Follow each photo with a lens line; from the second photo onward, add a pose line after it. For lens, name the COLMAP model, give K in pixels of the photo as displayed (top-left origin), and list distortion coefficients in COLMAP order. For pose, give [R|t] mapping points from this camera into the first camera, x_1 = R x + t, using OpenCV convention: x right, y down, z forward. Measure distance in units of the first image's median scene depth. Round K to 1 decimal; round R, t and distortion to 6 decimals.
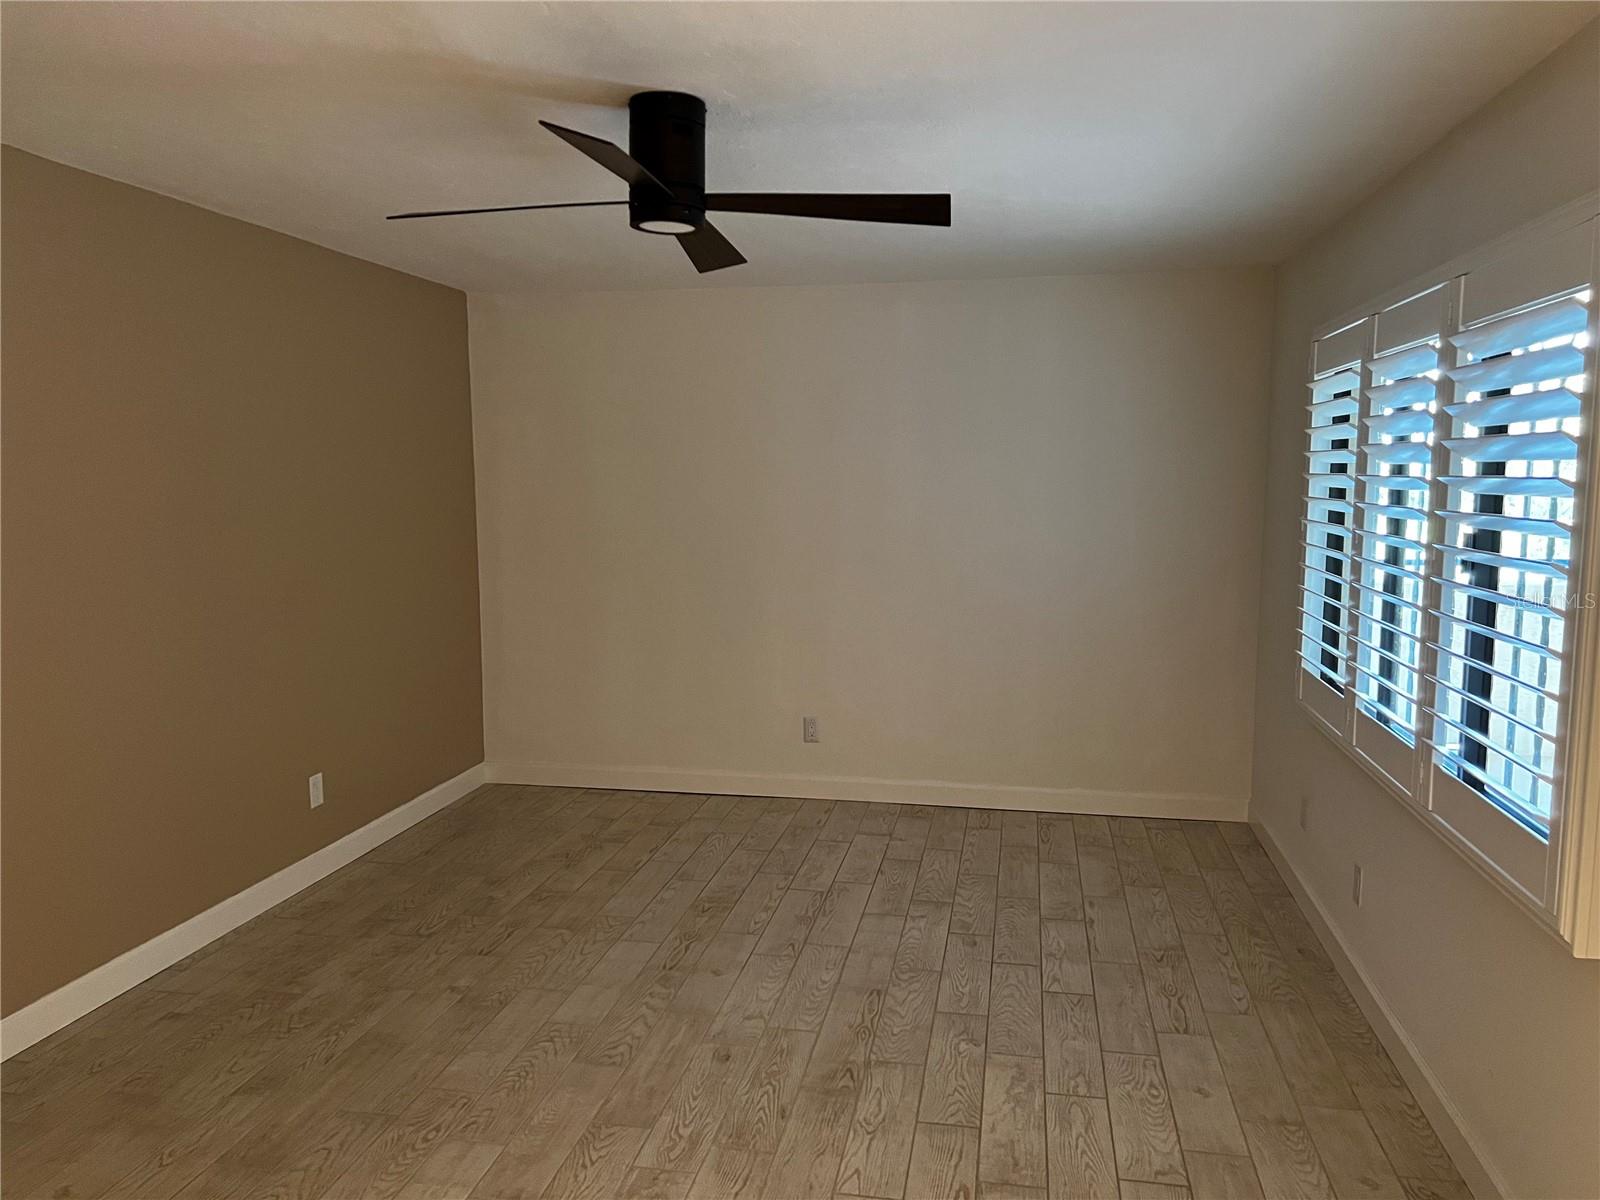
lens RADIAL K [[1199.7, 0, 791.7], [0, 1199.7, 603.3], [0, 0, 1]] dist [0.063458, -0.074716]
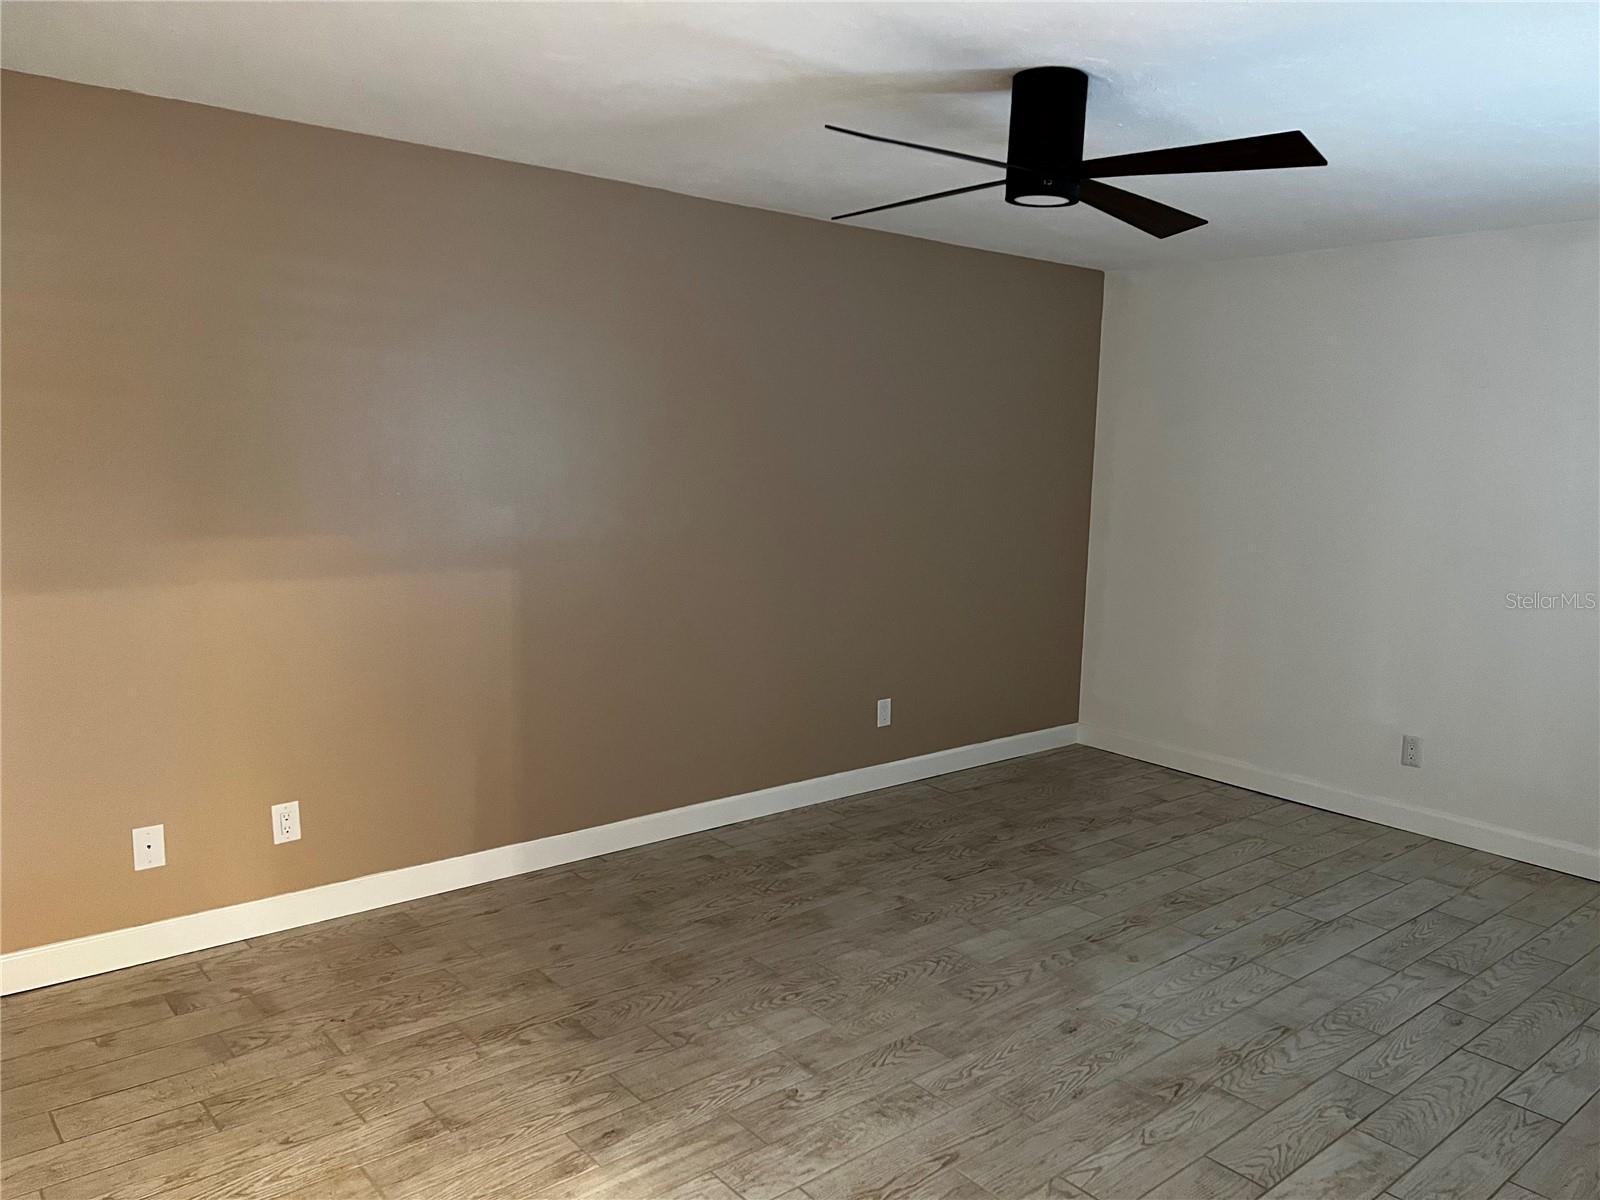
lens RADIAL K [[1199.7, 0, 837.8], [0, 1199.7, 590.4], [0, 0, 1]] dist [0.063458, -0.074716]
pose [[0.782689, 0.106638, -0.613210, 0.334933], [-0.104496, 0.993743, 0.039436, -0.003109], [0.613579, 0.033212, 0.788935, 0.075699]]
